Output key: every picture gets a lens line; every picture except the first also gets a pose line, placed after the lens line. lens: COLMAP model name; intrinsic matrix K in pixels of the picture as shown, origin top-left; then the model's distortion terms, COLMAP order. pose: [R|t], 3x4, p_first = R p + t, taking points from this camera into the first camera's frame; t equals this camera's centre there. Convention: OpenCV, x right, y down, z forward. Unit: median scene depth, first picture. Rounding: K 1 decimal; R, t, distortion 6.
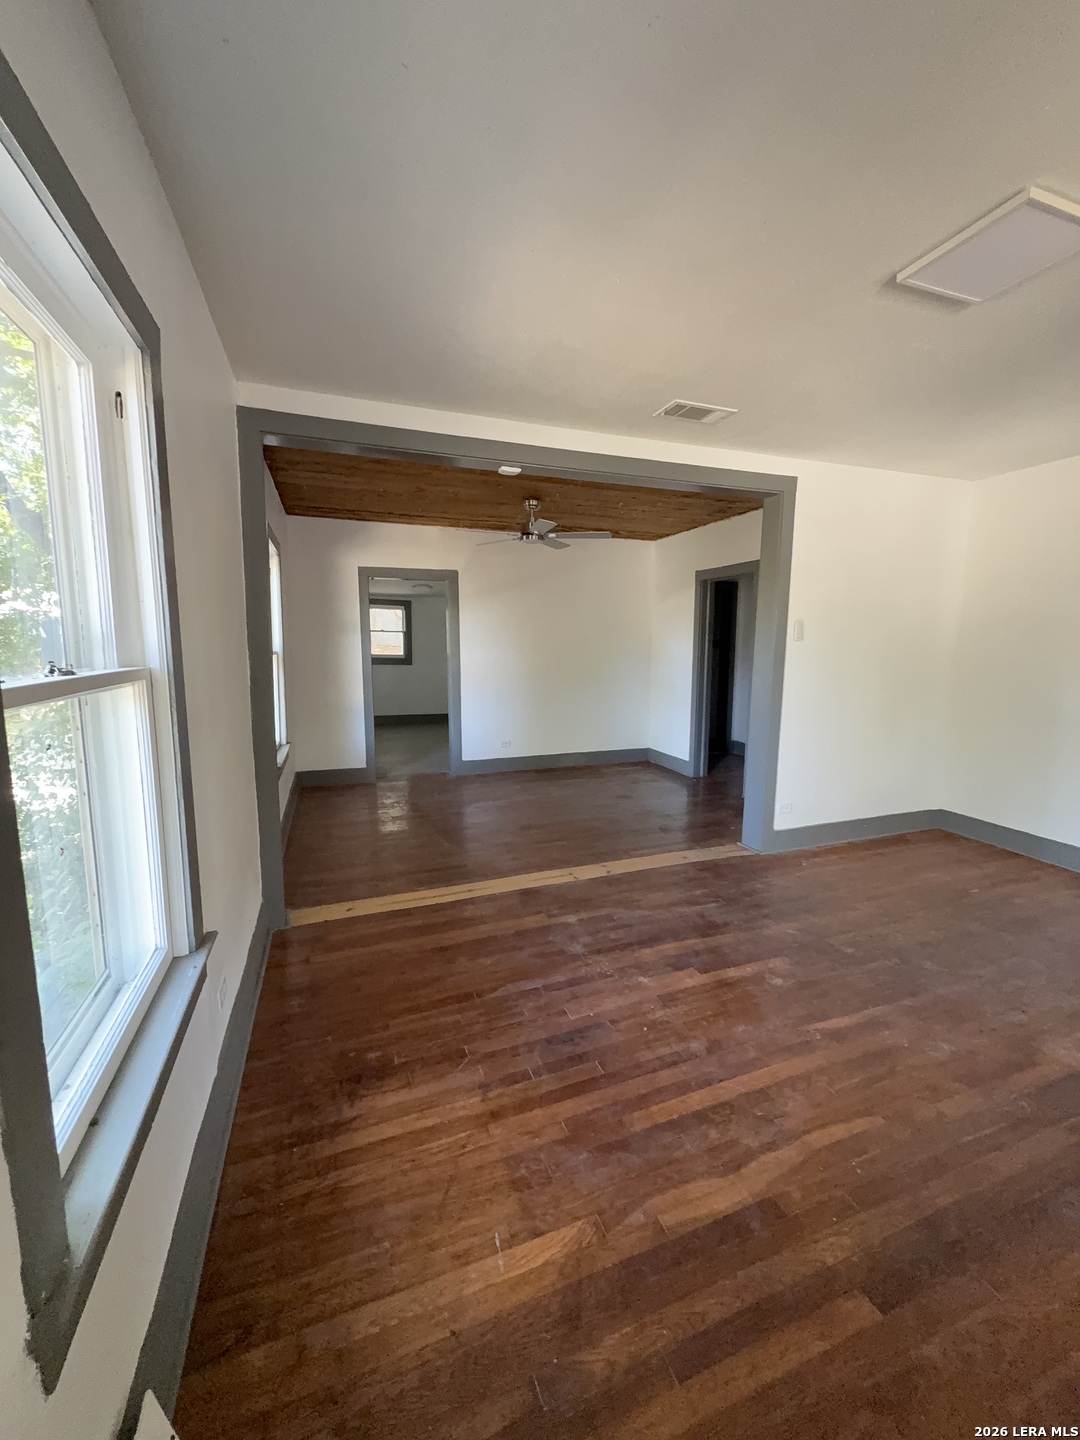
lens RADIAL K [[570.7, 0, 543.8], [0, 570.7, 720.0], [0, 0, 1]] dist [-0.000070, 0.000466]
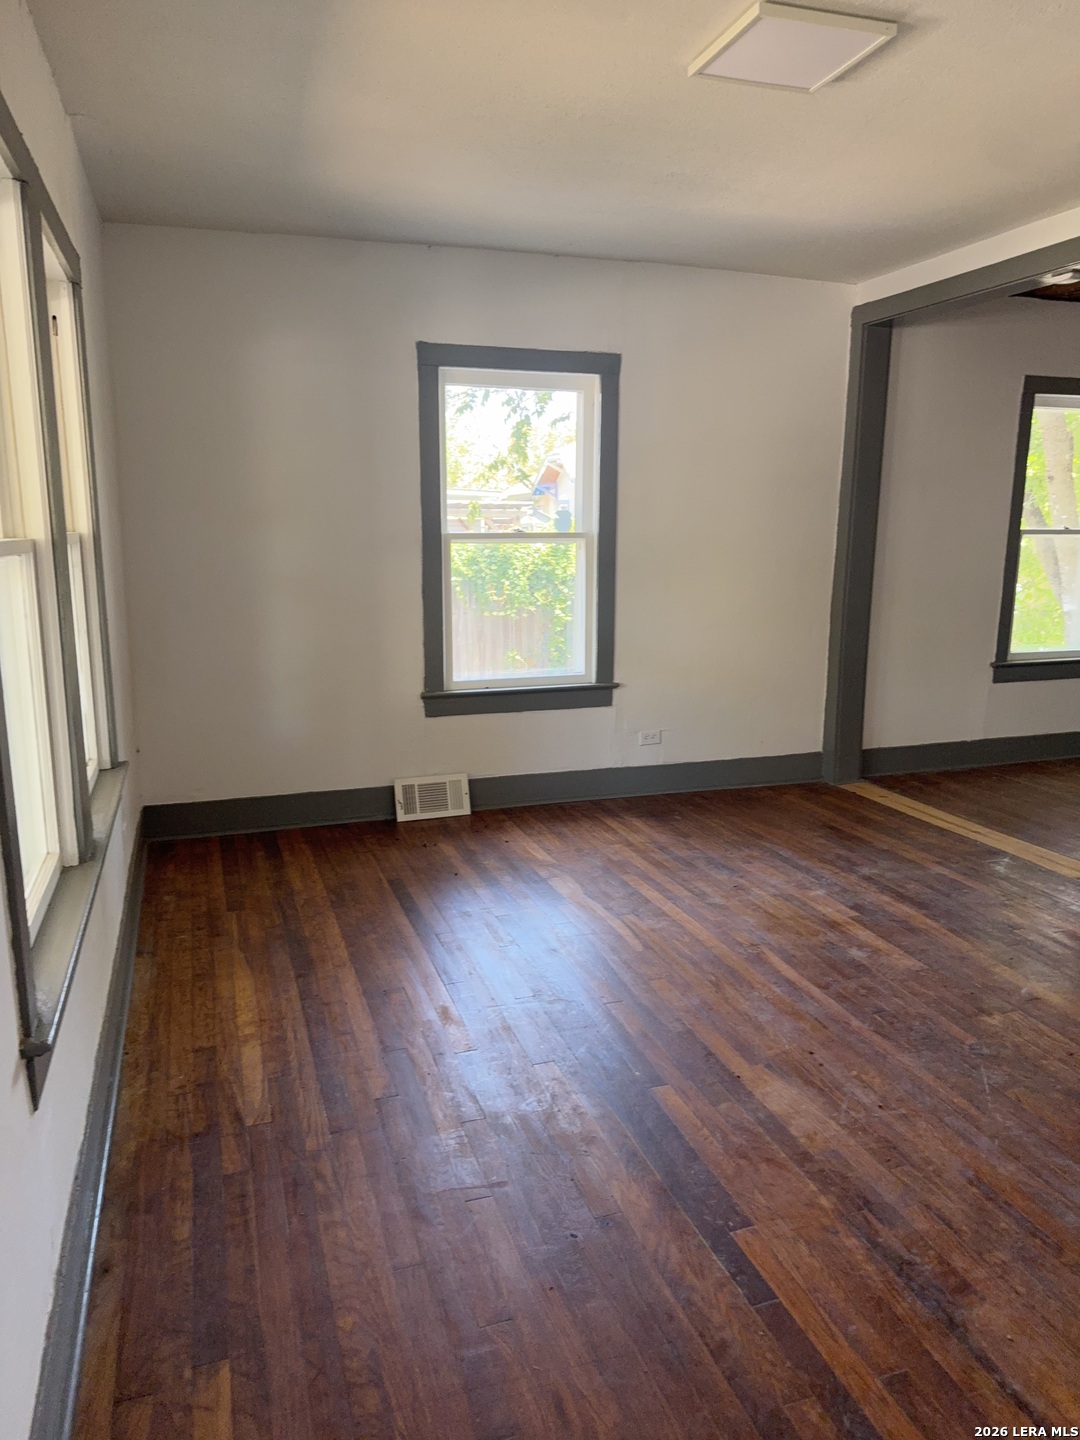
lens RADIAL K [[1024.9, 0, 540.4], [0, 1024.9, 724.0], [0, 0, 1]] dist [0.039178, -0.029689]
pose [[-0.036477, 0.188892, -0.981320, 1.758779], [-0.129983, 0.972735, 0.192071, -0.060849], [0.990845, 0.134561, -0.010929, 0.547179]]
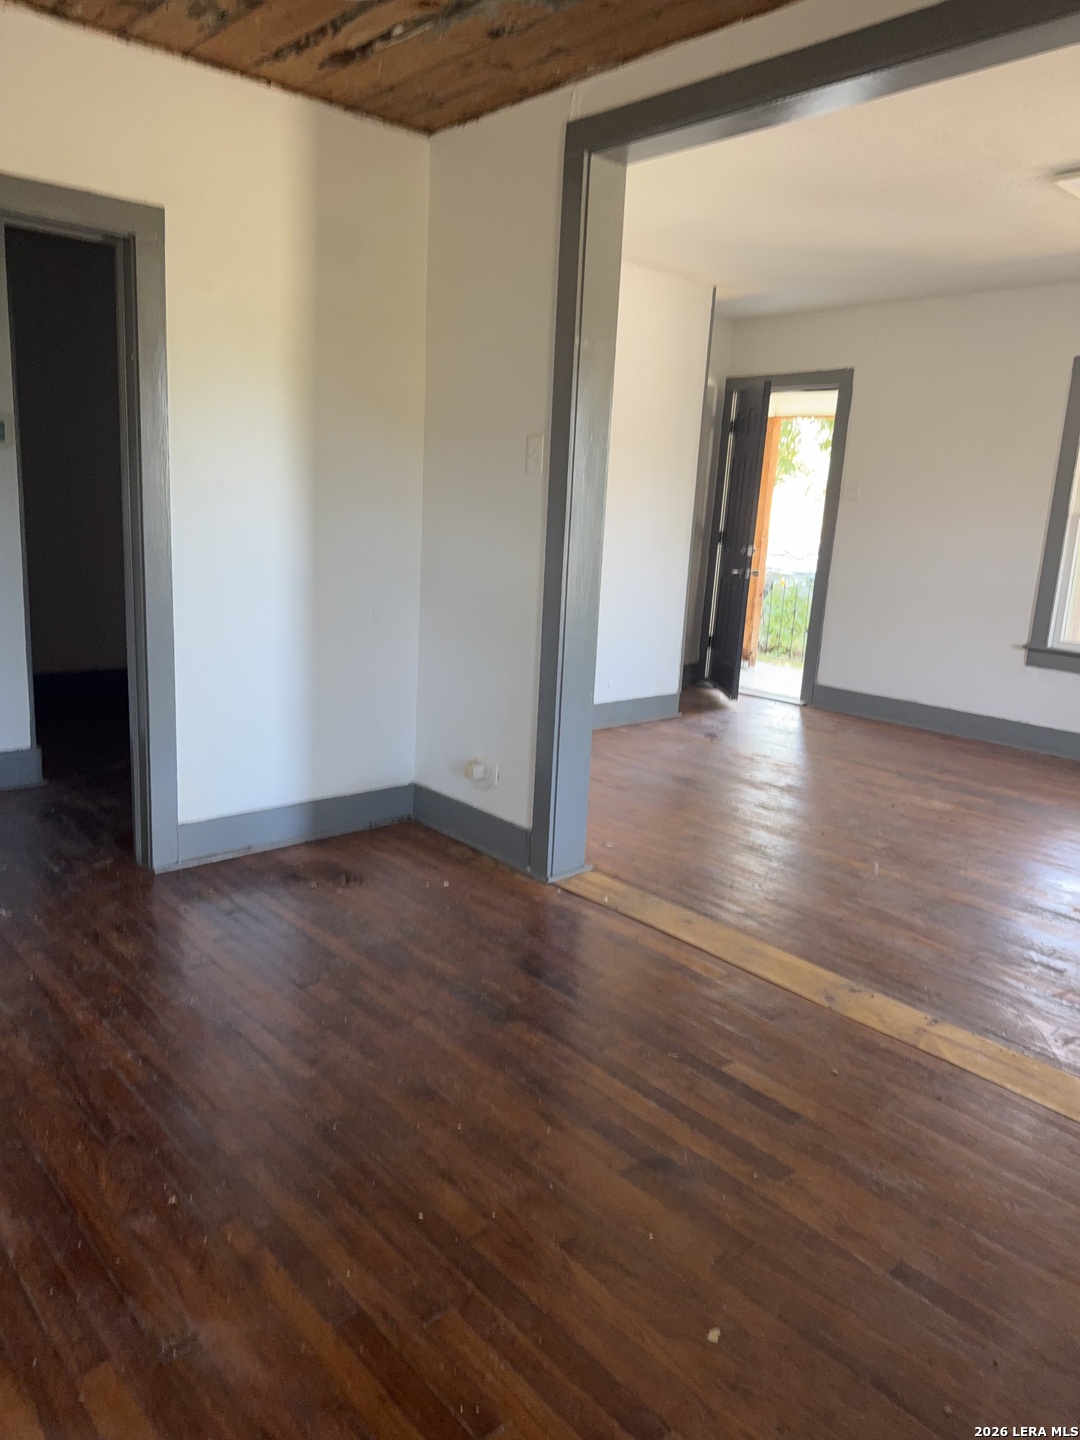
lens RADIAL K [[1024.9, 0, 541.5], [0, 1024.9, 722.0], [0, 0, 1]] dist [0.039178, -0.029689]
pose [[-0.368229, -0.225688, 0.901927, -0.743622], [0.071550, 0.960334, 0.269515, -0.277217], [-0.926978, 0.163776, -0.337475, 2.190533]]
